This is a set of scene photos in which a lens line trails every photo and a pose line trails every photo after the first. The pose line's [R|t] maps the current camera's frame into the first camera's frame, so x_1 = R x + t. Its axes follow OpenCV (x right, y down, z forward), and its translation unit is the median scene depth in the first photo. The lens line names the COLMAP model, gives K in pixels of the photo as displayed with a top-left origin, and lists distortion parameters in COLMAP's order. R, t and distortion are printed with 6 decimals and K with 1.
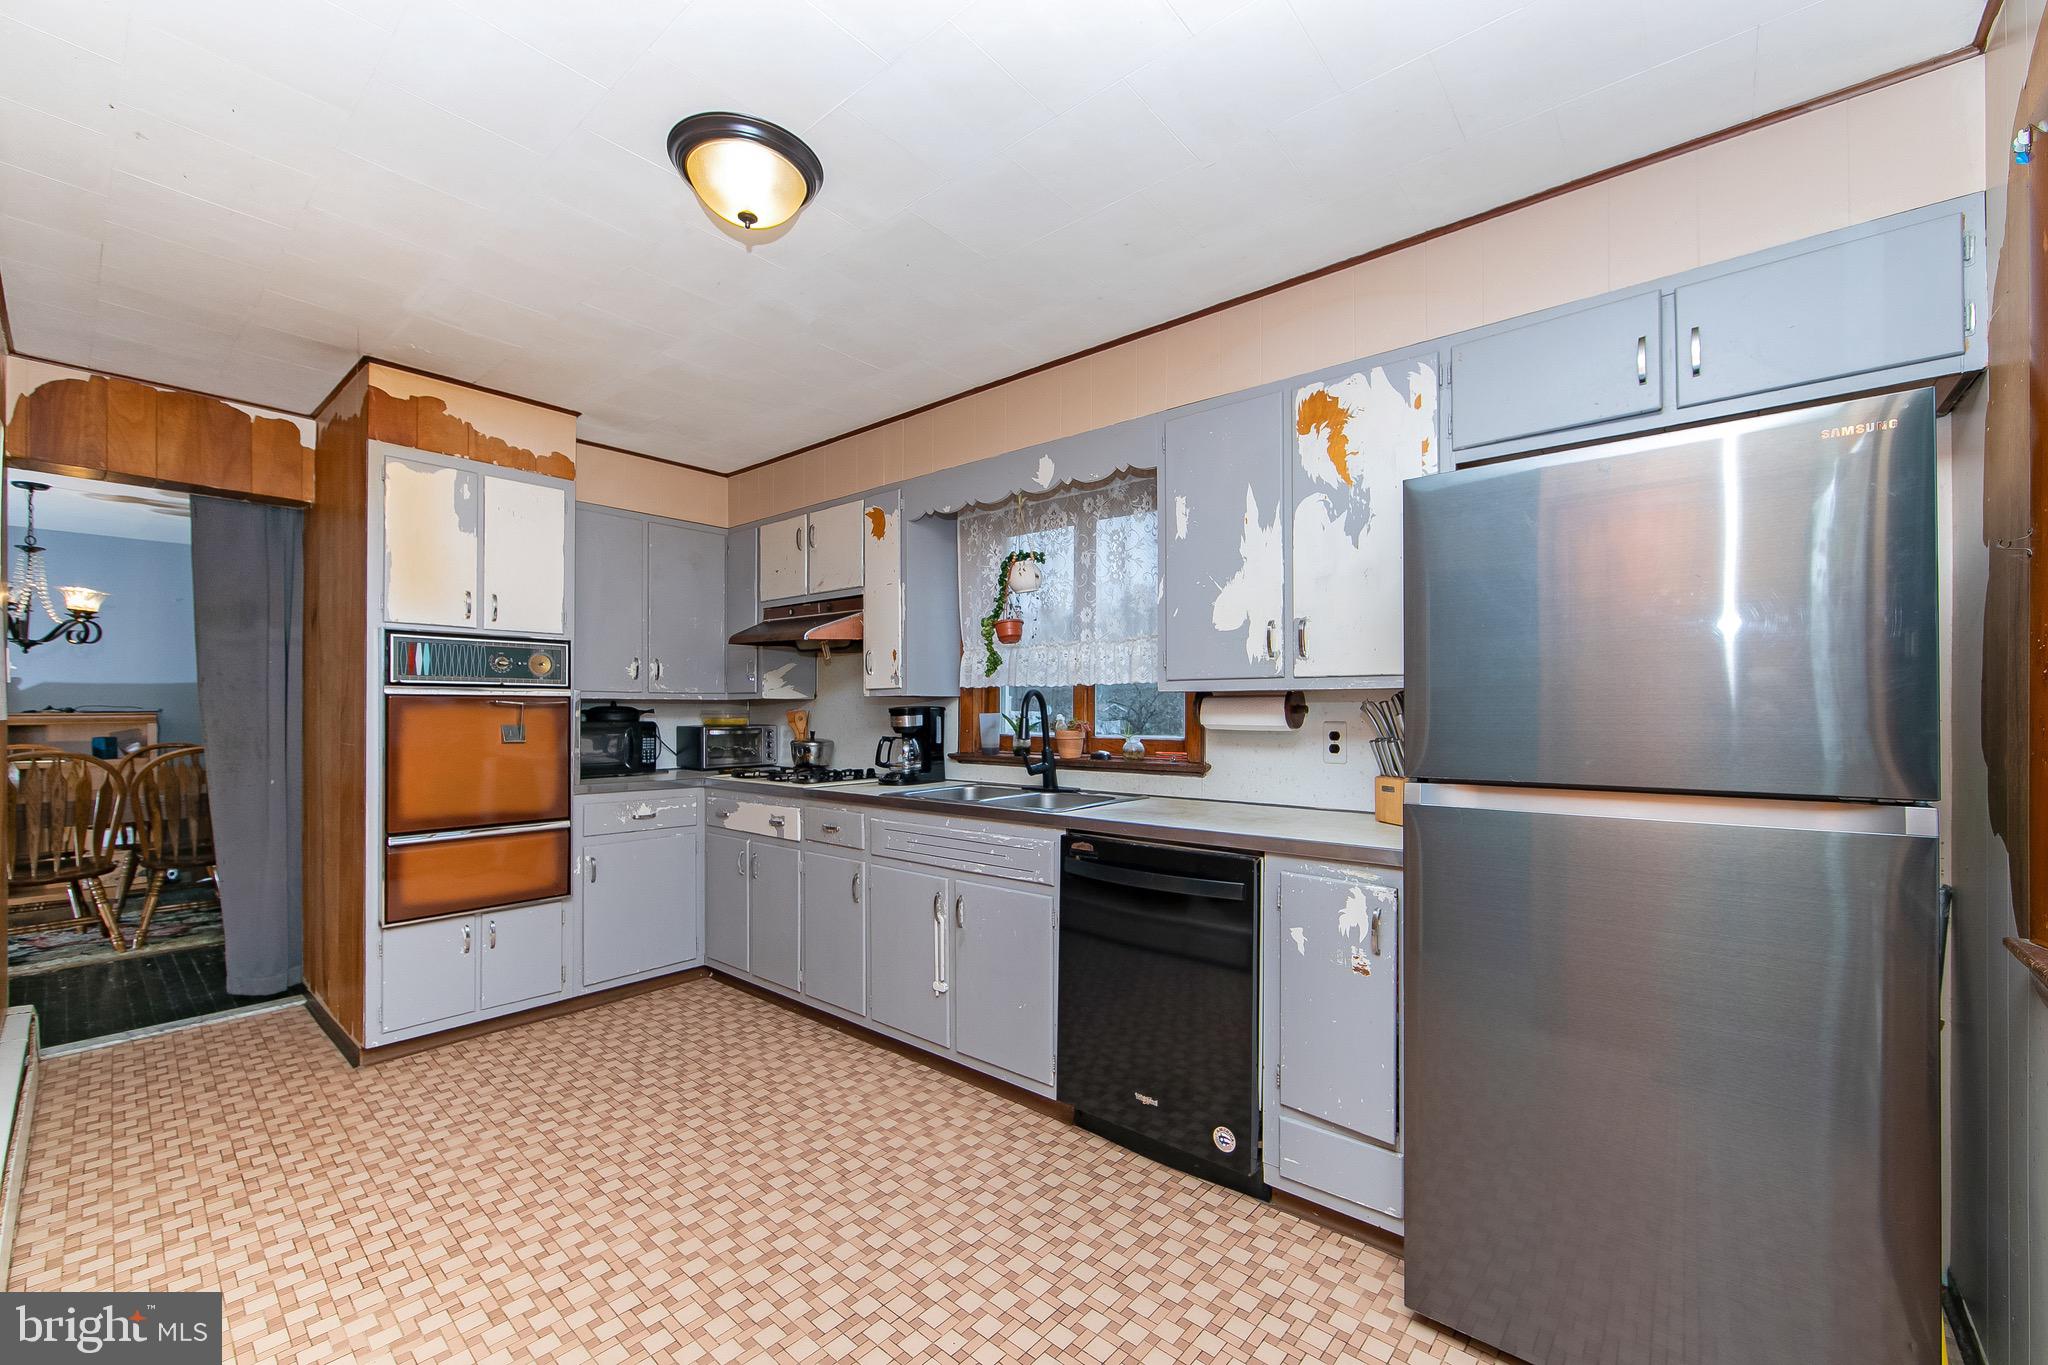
lens RADIAL K [[797.5, 0, 1071.9], [0, 797.5, 694.2], [0, 0, 1]] dist [0.001439, -0.000170]
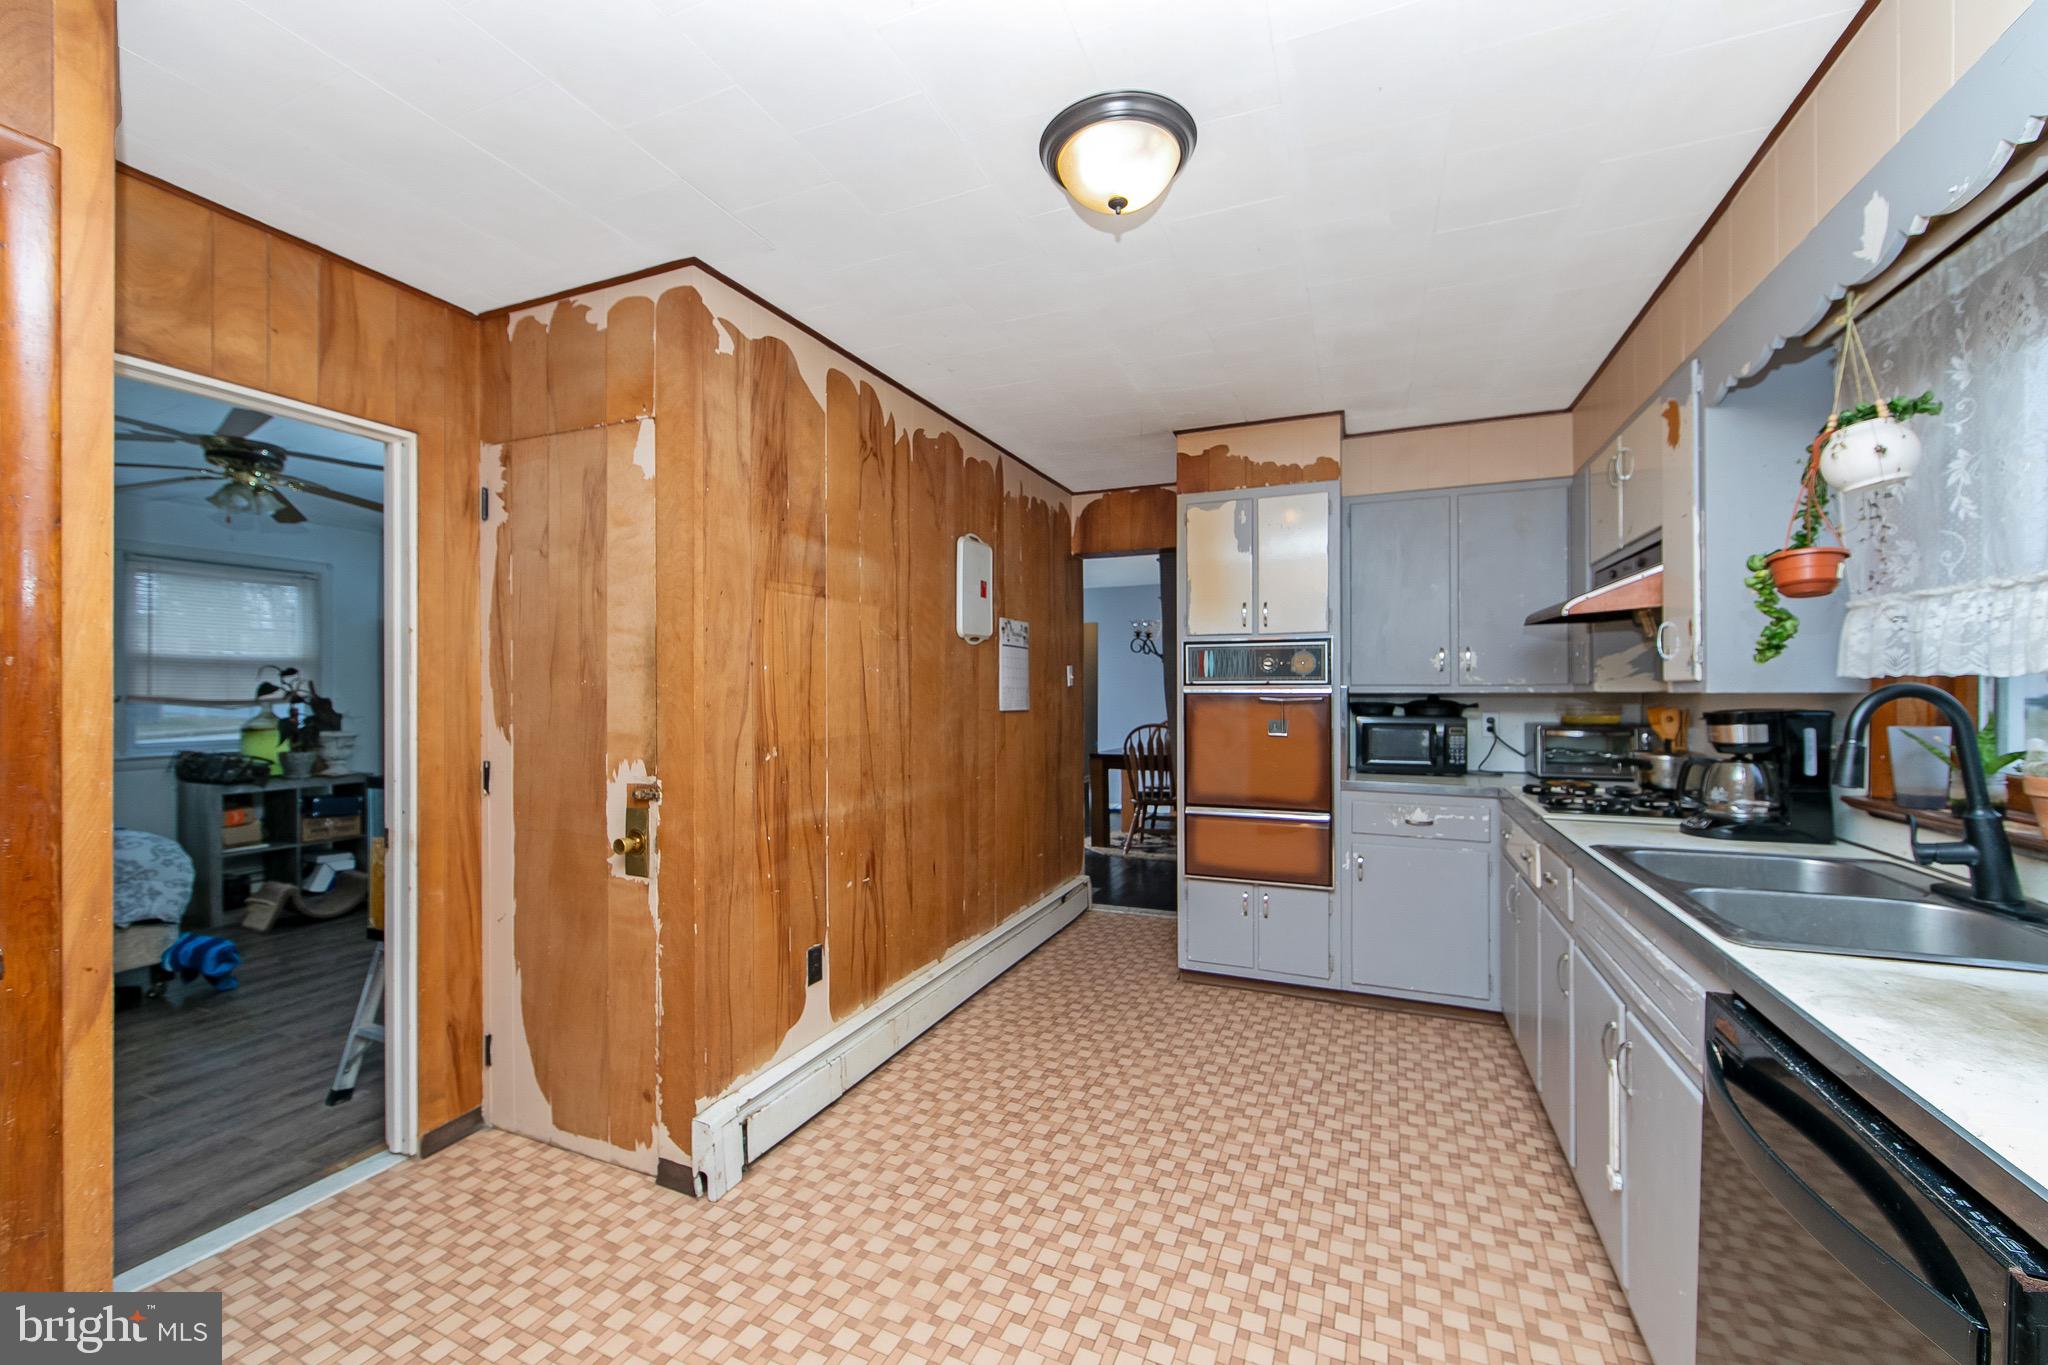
lens RADIAL K [[813.8, 0, 1028.0], [0, 813.8, 678.7], [0, 0, 1]] dist [0.001154, -0.000158]
pose [[0.271071, -0.011816, -0.962487, 0.284342], [0.019479, 0.999787, -0.006788, -0.016629], [0.962362, -0.016908, 0.271243, 0.367299]]
